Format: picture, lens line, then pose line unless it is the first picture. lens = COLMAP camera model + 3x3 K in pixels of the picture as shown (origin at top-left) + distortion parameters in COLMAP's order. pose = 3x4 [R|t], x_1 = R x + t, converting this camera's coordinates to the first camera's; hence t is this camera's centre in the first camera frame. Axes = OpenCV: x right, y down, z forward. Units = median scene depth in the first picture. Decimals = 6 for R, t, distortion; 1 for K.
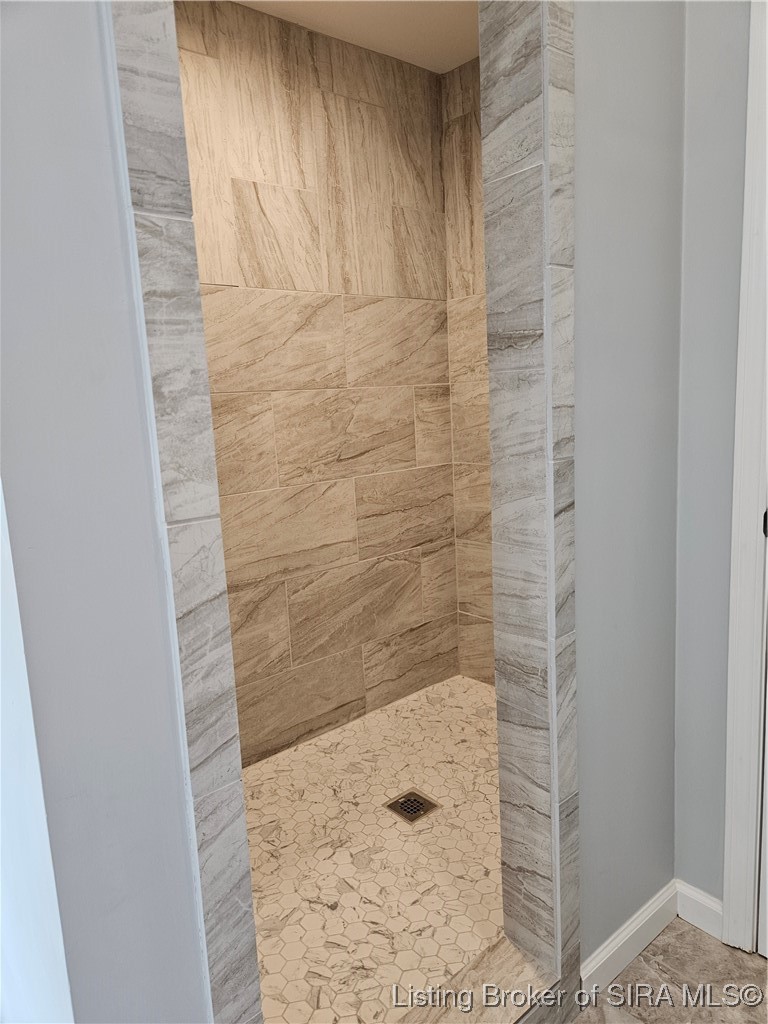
lens RADIAL K [[688.3, 0, 387.2], [0, 688.3, 509.9], [0, 0, 1]] dist [0.059701, -0.046830]
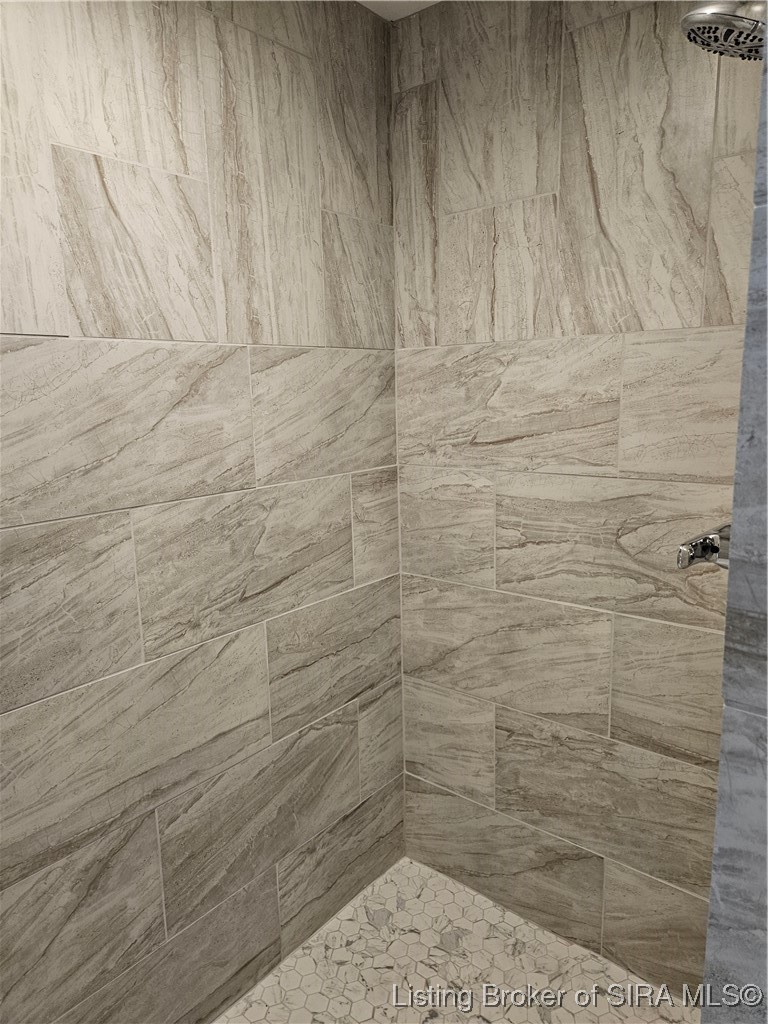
lens RADIAL K [[688.3, 0, 386.1], [0, 688.3, 508.6], [0, 0, 1]] dist [0.059701, -0.046830]
pose [[0.984230, -0.005260, 0.176817, -0.052519], [0.003887, 0.999960, 0.008109, -0.162883], [-0.176852, -0.007294, 0.984210, 0.344488]]
